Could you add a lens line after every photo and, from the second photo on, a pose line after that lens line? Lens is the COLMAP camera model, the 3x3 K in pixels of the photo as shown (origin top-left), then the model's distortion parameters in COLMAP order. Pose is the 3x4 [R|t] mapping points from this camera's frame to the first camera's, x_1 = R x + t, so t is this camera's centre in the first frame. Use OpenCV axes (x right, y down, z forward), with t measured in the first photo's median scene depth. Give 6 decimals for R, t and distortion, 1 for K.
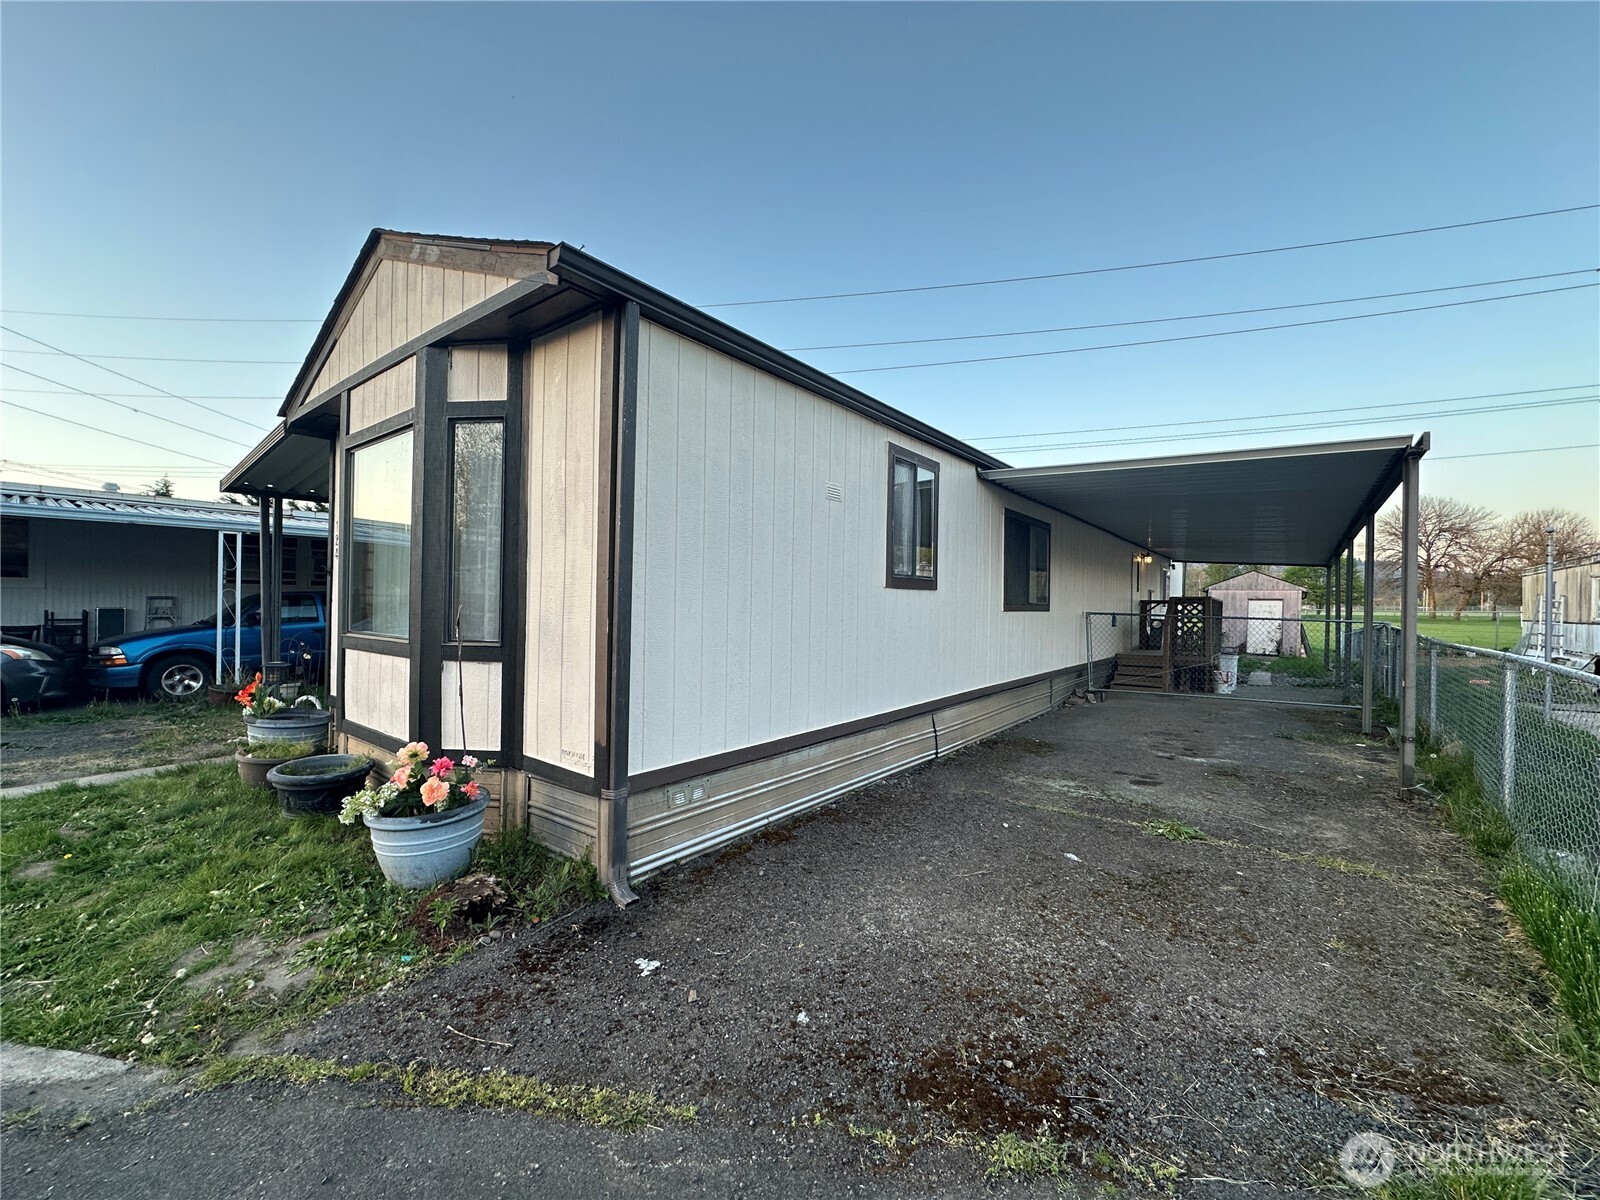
lens RADIAL K [[633.4, 0, 801.3], [0, 633.4, 605.1], [0, 0, 1]] dist [-0.000384, 0.000036]
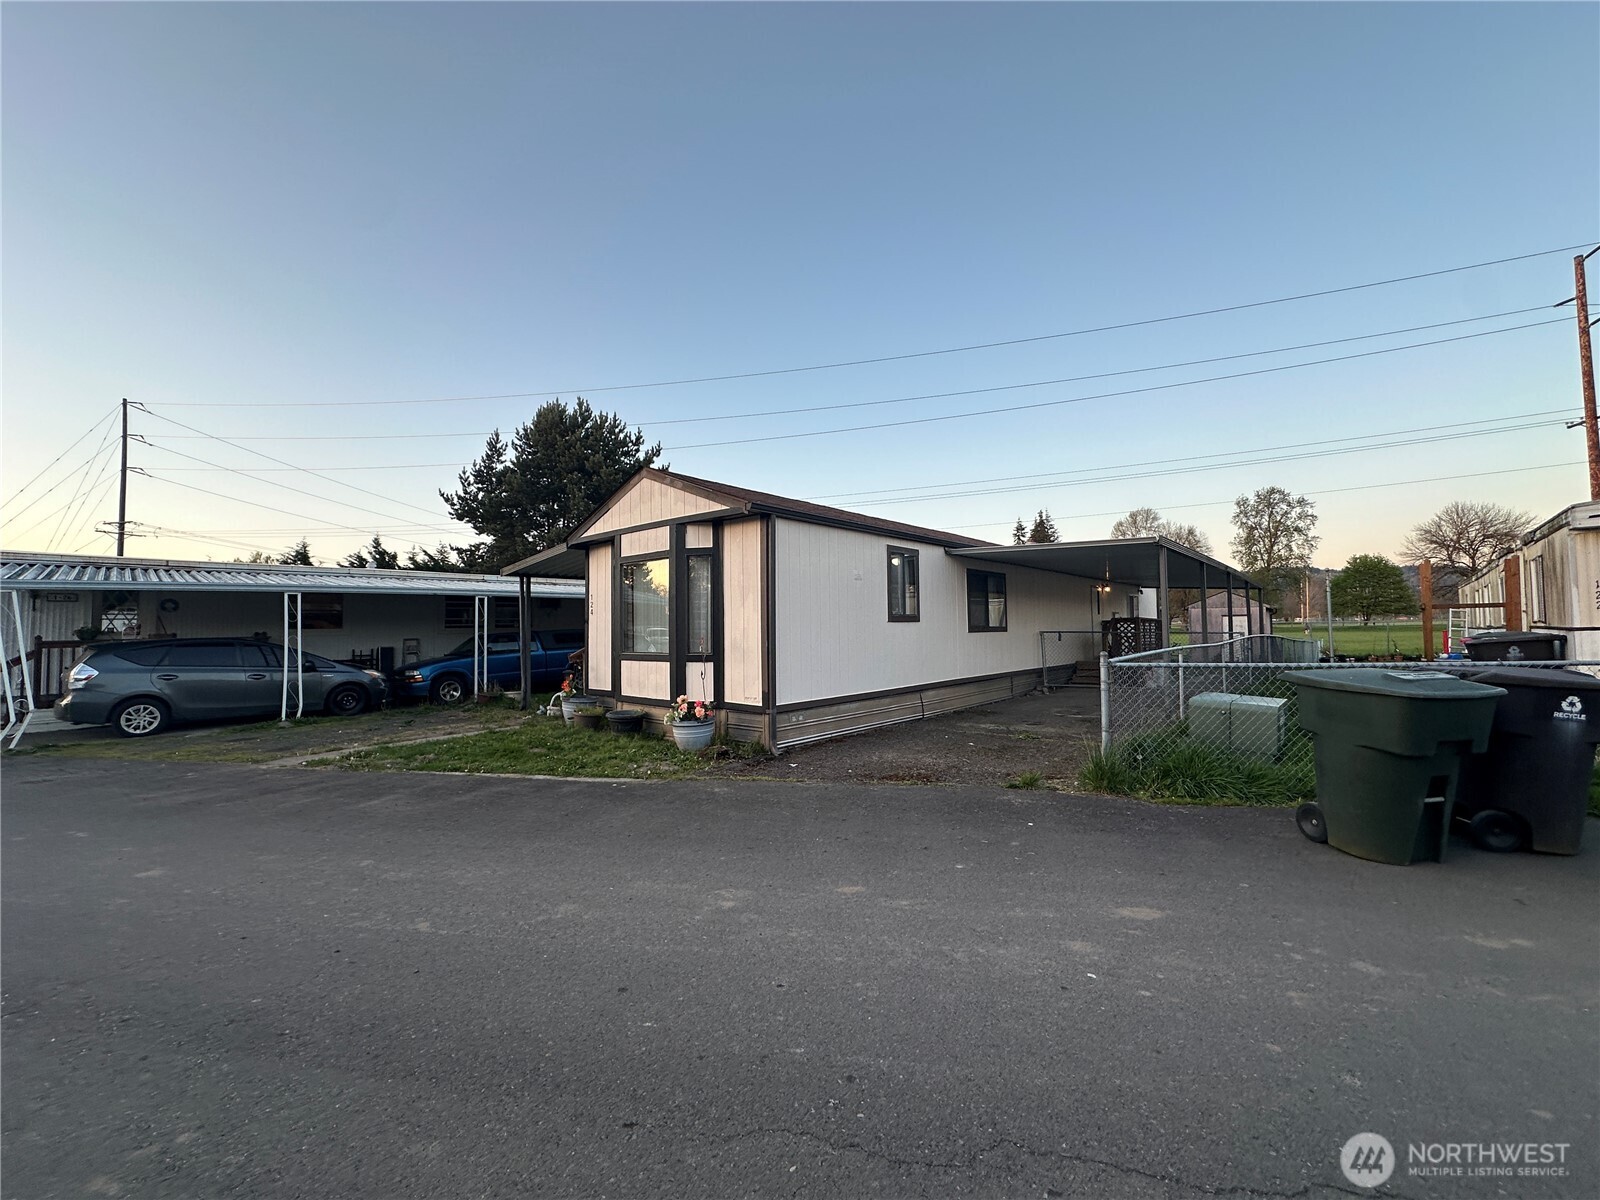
lens RADIAL K [[633.4, 0, 801.3], [0, 633.4, 605.1], [0, 0, 1]] dist [-0.000384, 0.000036]
pose [[0.997830, -0.031410, -0.057859, -0.013111], [0.028976, 0.998679, -0.042439, -0.005010], [0.059116, 0.040670, 0.997422, -0.871401]]
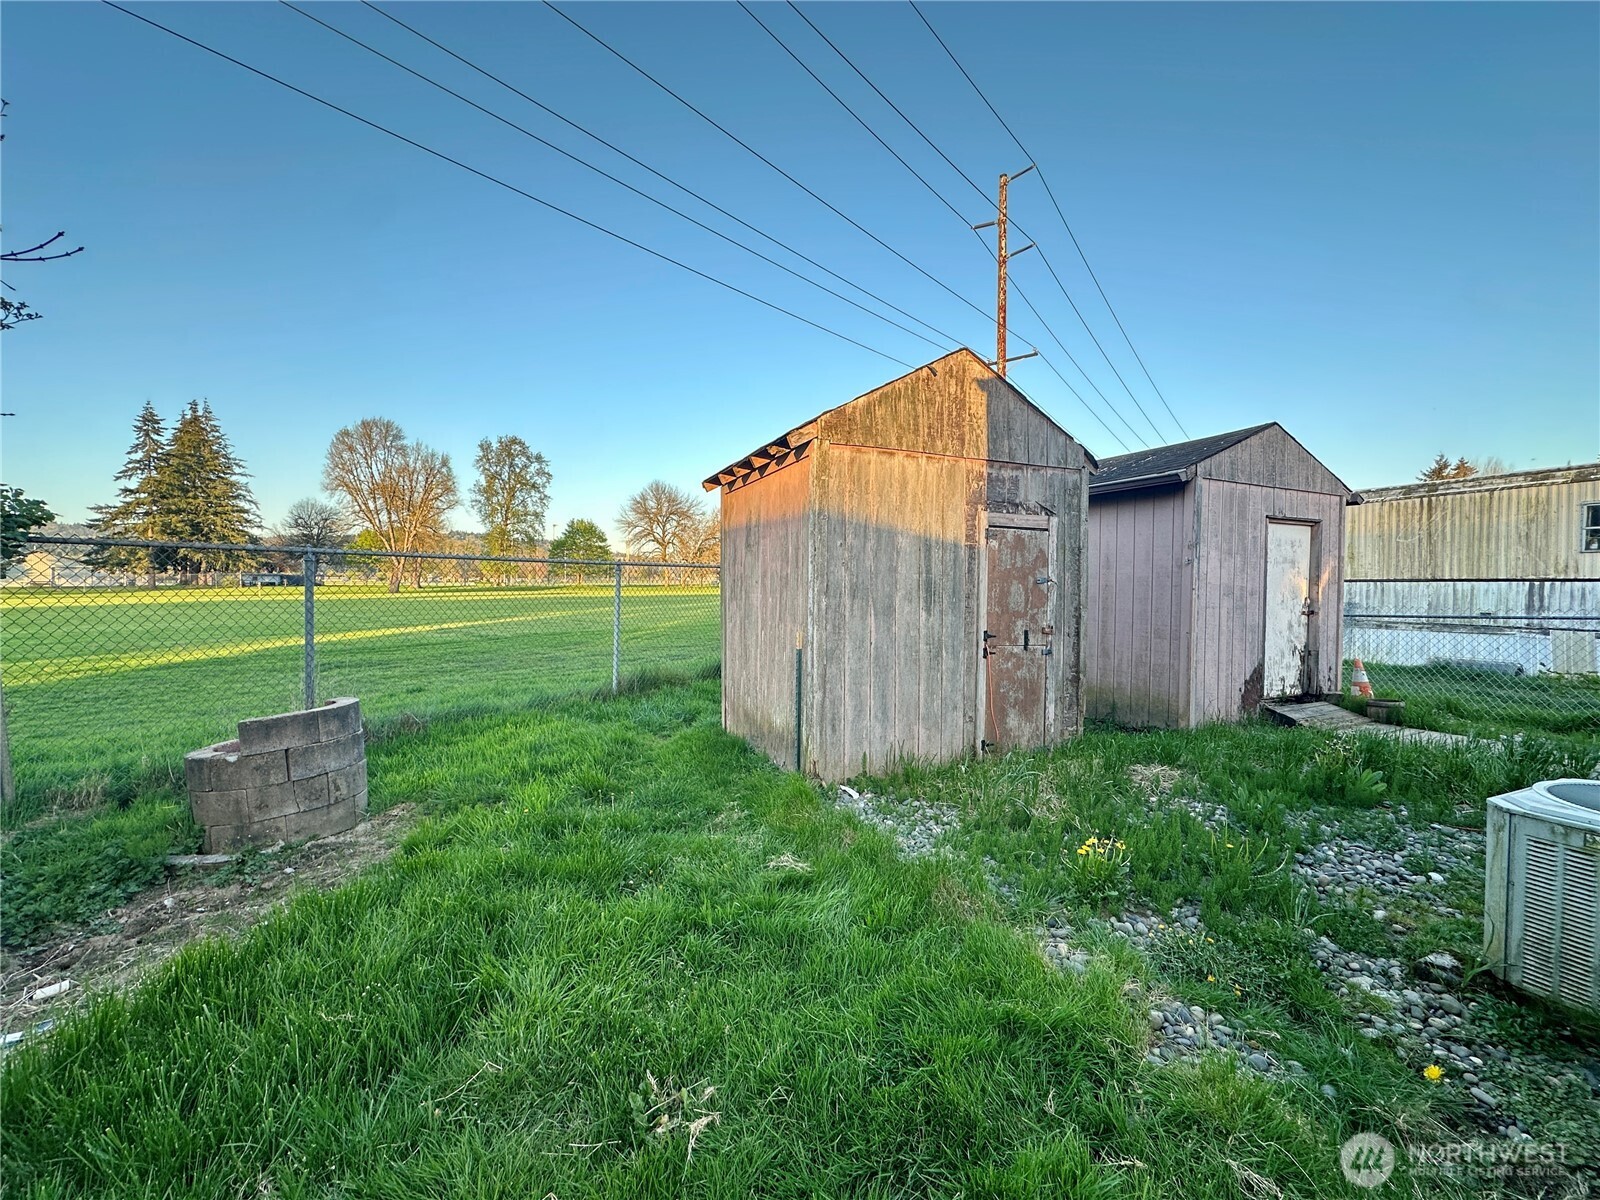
lens RADIAL K [[633.4, 0, 801.3], [0, 633.4, 605.1], [0, 0, 1]] dist [-0.000384, 0.000036]
pose [[0.475095, -0.039986, 0.879026, 1.307061], [0.002179, 0.999017, 0.044266, 0.069005], [-0.879932, -0.019116, 0.474715, 4.094135]]
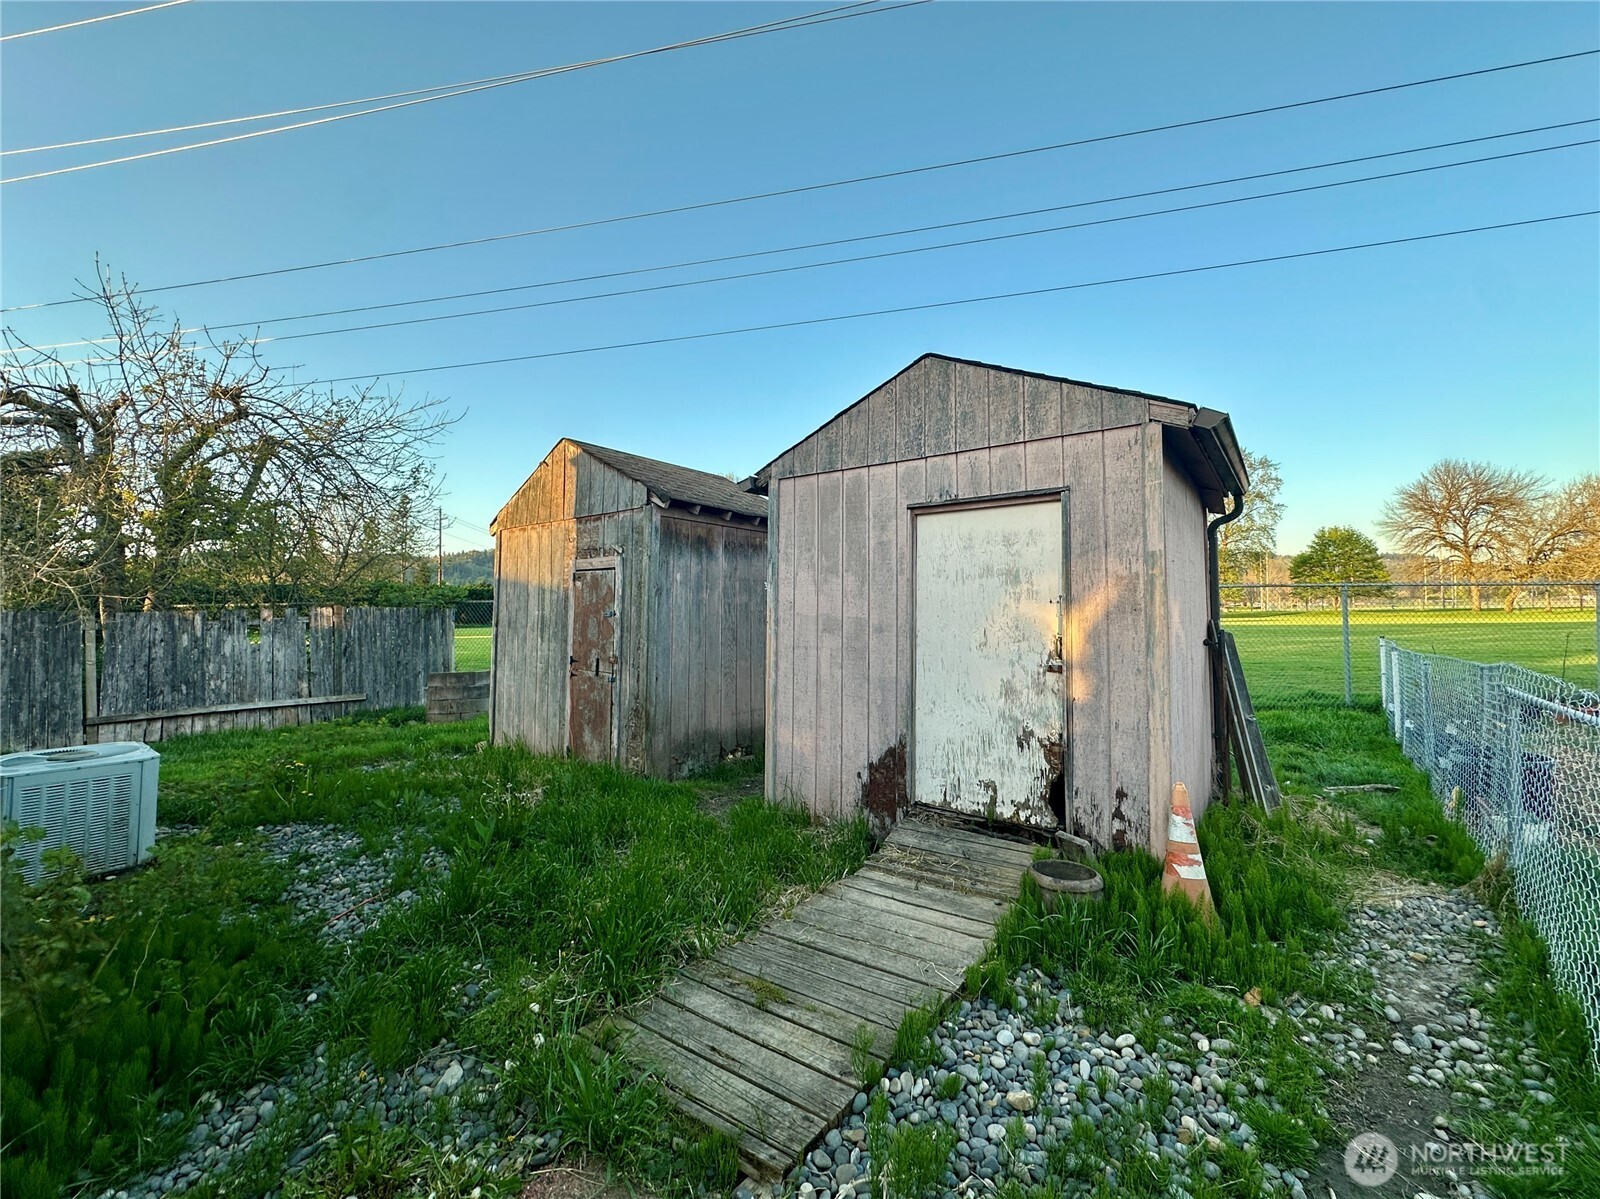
lens RADIAL K [[657.3, 0, 798.8], [0, 657.3, 579.9], [0, 0, 1]] dist [-0.001109, 0.000092]
pose [[0.999762, -0.021810, 0.000088, 2.615921], [0.021788, 0.998538, -0.049459, 0.078514], [0.000991, 0.049449, 0.998776, 3.141150]]
